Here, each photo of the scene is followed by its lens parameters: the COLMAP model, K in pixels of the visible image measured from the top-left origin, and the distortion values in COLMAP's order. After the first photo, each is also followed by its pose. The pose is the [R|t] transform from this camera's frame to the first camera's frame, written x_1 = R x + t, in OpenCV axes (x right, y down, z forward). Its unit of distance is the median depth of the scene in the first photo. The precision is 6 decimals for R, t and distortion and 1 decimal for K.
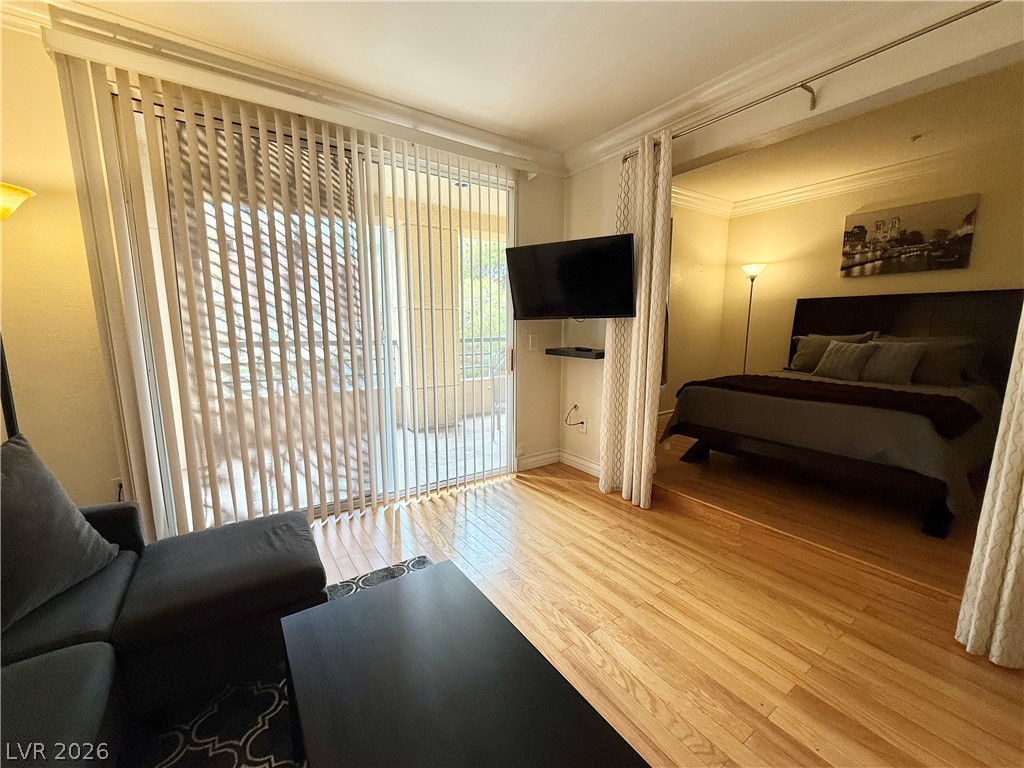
lens RADIAL K [[409.2, 0, 513.5], [0, 409.2, 386.5], [0, 0, 1]] dist [-0.001729, 0.000996]
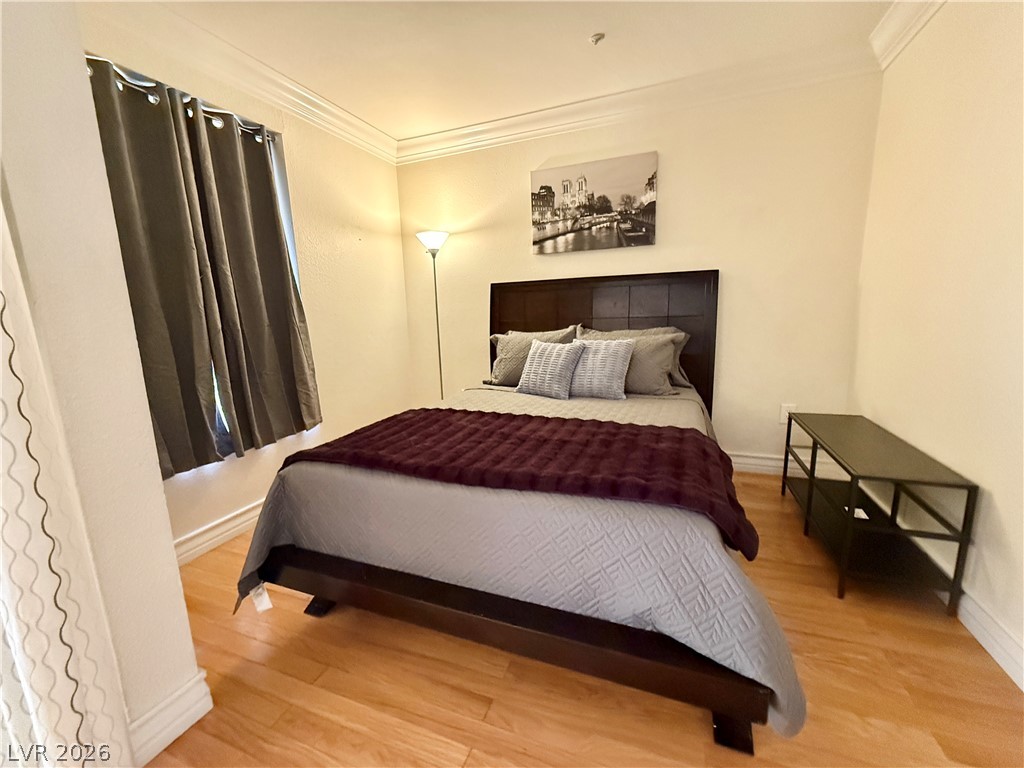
lens RADIAL K [[409.2, 0, 512.7], [0, 409.2, 385.9], [0, 0, 1]] dist [-0.001729, 0.000996]
pose [[0.825348, -0.122496, 0.551176, 0.340328], [0.113276, 0.992259, 0.050901, -0.072981], [-0.553145, 0.020424, 0.832835, 0.420728]]
